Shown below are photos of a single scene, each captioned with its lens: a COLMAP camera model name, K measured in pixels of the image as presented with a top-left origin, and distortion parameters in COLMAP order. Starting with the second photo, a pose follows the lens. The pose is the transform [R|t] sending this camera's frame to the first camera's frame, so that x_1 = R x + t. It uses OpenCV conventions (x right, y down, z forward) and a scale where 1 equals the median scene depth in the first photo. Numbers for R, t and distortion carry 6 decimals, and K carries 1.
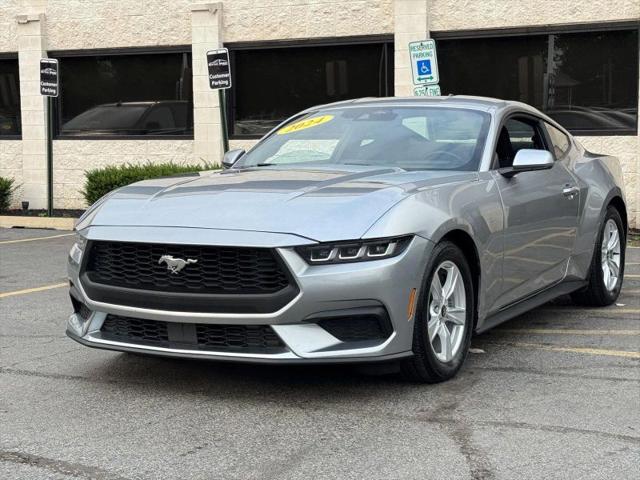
lens RADIAL K [[1176.5, 0, 296.2], [0, 1176.5, 257.6], [0, 0, 1]] dist [0.062491, 0.000000]
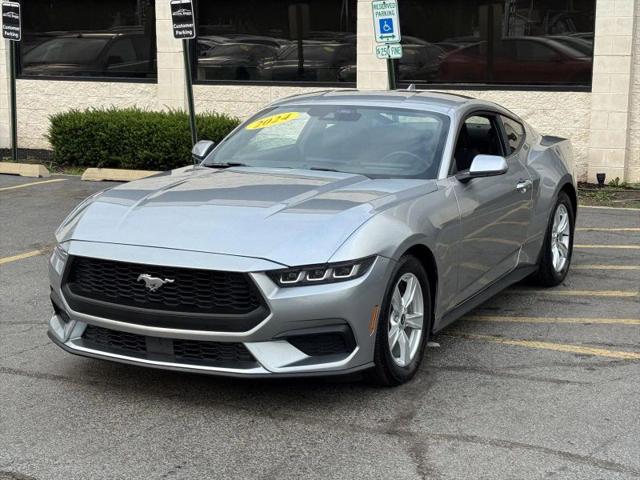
lens RADIAL K [[1176.5, 0, 302.7], [0, 1176.5, 265.6], [0, 0, 1]] dist [0.062491, 0.000000]
pose [[0.999131, 0.002921, 0.041584, -0.011466], [-0.006722, 0.995777, 0.091559, -0.105000], [-0.041140, -0.091758, 0.994931, -0.062807]]
